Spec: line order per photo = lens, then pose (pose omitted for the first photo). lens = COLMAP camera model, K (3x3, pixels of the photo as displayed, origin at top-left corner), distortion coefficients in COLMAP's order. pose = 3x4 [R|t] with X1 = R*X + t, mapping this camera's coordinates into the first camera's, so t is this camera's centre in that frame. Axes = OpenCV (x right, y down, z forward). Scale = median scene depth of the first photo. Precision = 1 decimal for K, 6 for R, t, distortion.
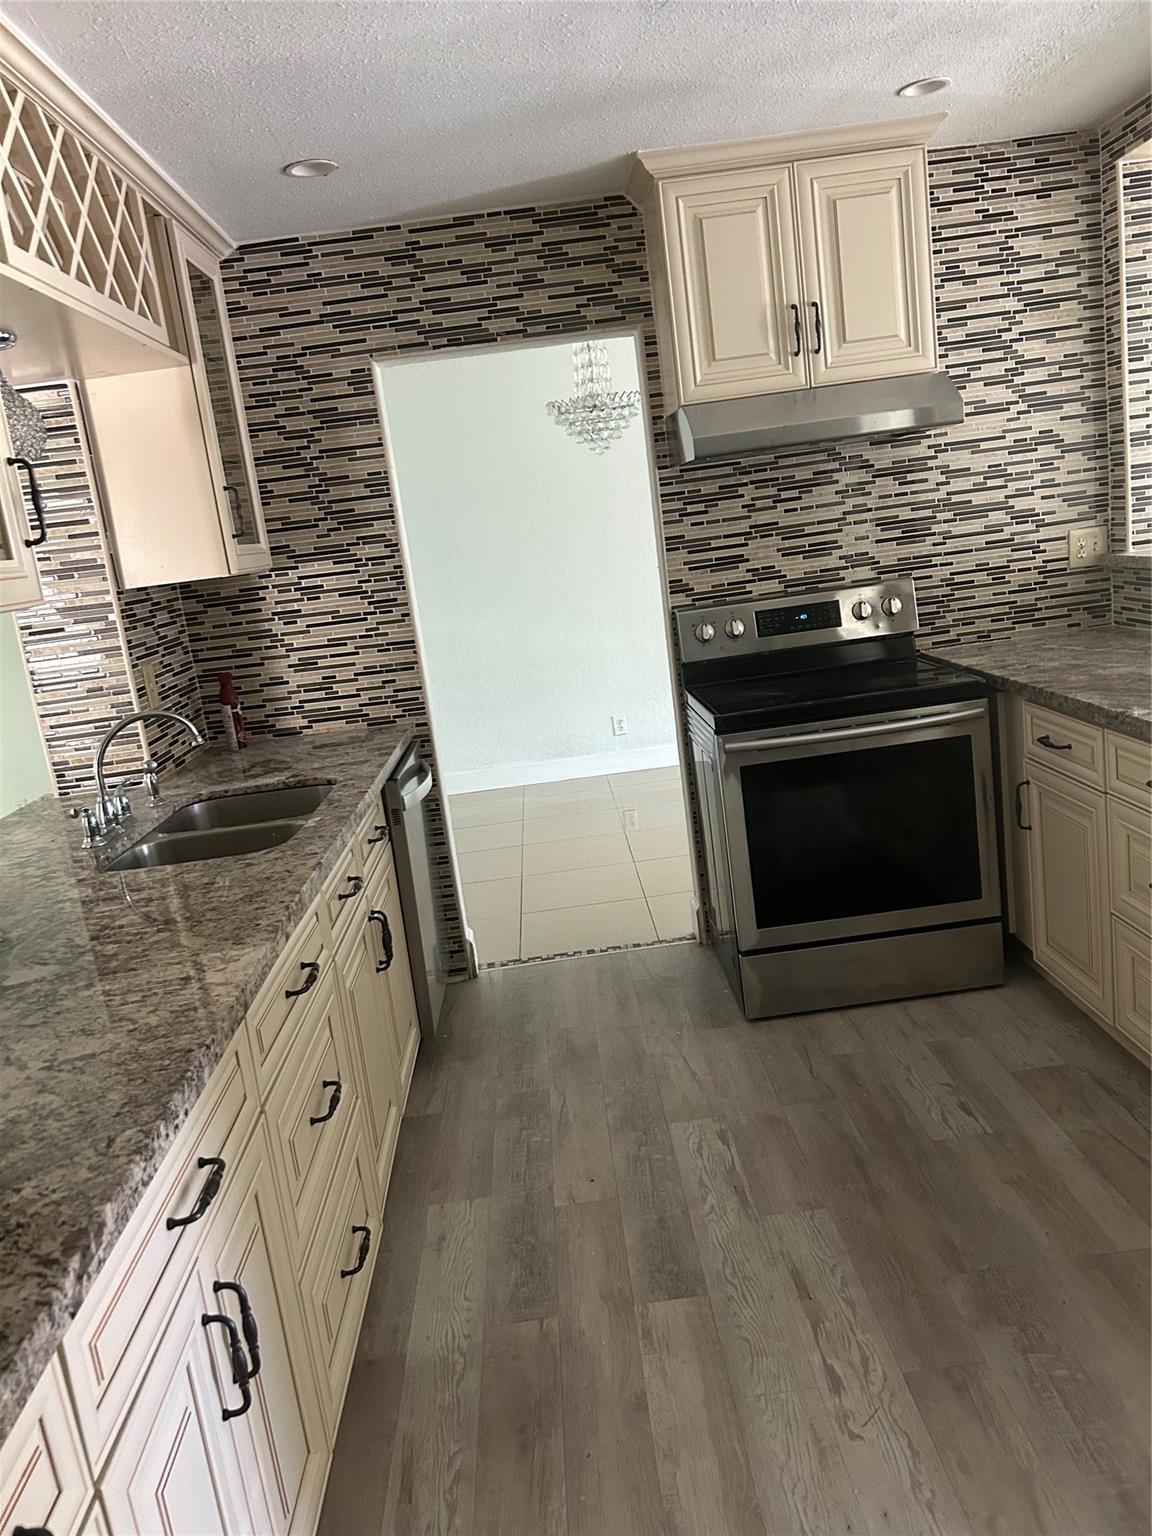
lens RADIAL K [[1184.3, 0, 572.4], [0, 1184.3, 773.6], [0, 0, 1]] dist [0.051754, -0.039434]
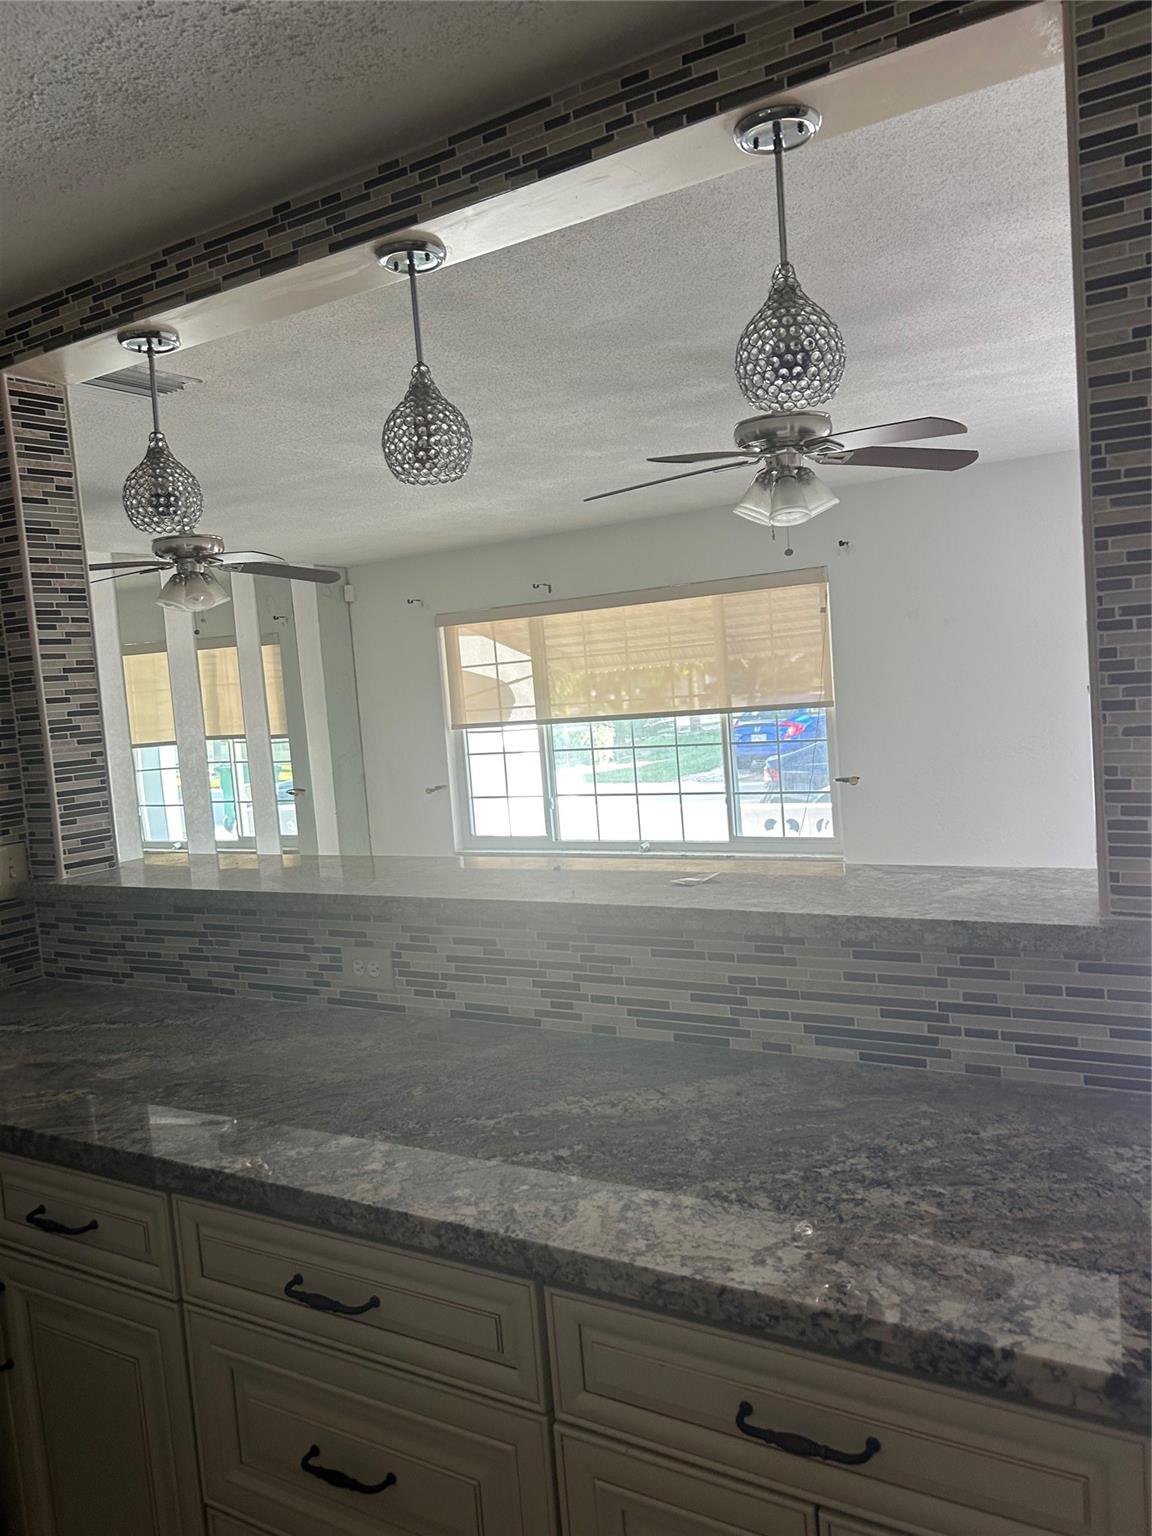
lens RADIAL K [[1184.3, 0, 585.7], [0, 1184.3, 764.9], [0, 0, 1]] dist [0.051754, -0.039434]
pose [[0.573705, 0.023103, 0.818736, 0.051218], [0.179740, 0.971685, -0.153366, -0.084016], [-0.799097, 0.235147, 0.553309, 0.328844]]
